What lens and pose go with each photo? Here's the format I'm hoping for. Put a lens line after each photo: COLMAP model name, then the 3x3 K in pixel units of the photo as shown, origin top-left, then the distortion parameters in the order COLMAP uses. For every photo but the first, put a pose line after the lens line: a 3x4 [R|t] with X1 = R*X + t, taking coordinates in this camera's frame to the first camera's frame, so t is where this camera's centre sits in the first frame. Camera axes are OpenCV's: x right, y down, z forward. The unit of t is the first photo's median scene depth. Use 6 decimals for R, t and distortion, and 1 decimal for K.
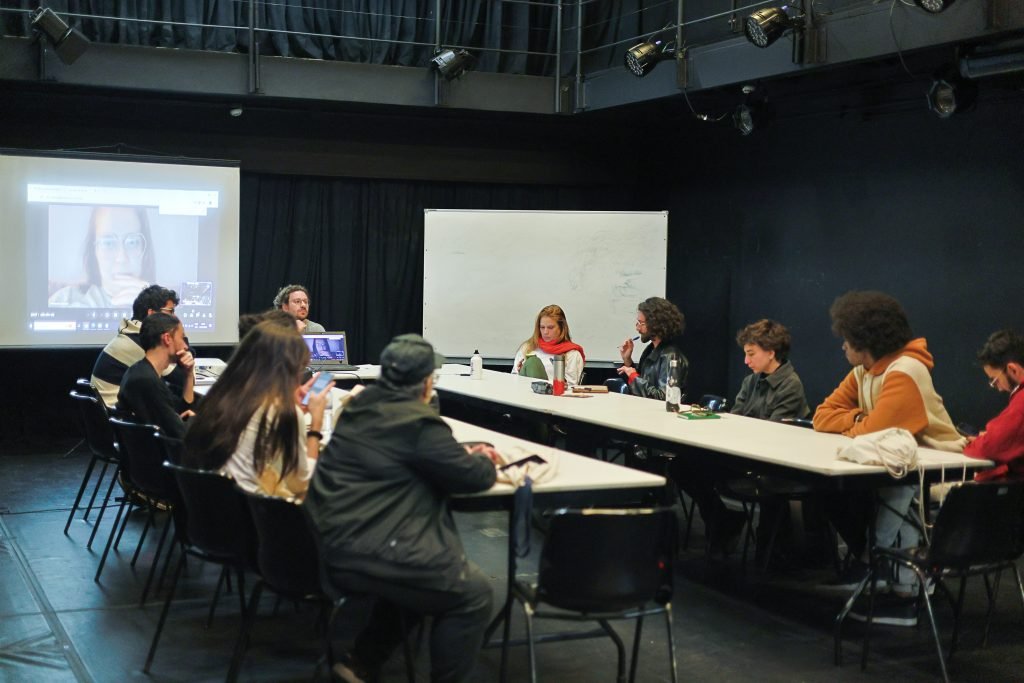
lens RADIAL K [[1451.3, 0, 512.0], [0, 1451.3, 341.5], [0, 0, 1]] dist [0.012968, -0.074335]
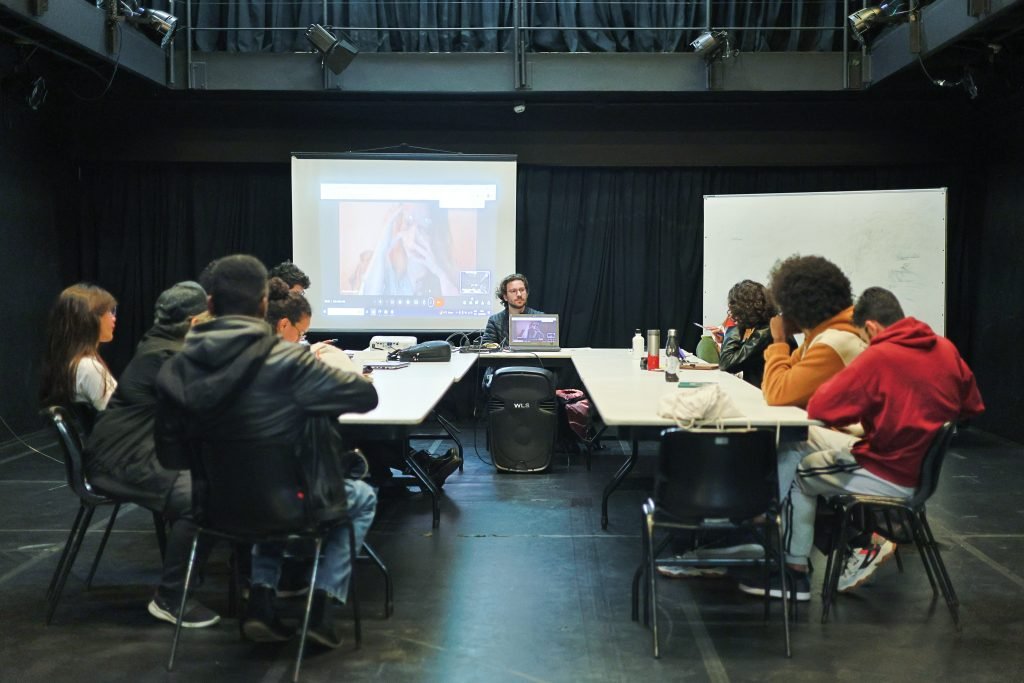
lens RADIAL K [[1480.5, 0, 512.0], [0, 1480.5, 341.5], [0, 0, 1]] dist [0.025683, -0.024421]
pose [[0.901412, 0.008284, -0.432883, 0.271199], [-0.011256, 0.999927, -0.004304, 0.014448], [0.432816, 0.008752, 0.901440, 0.037998]]
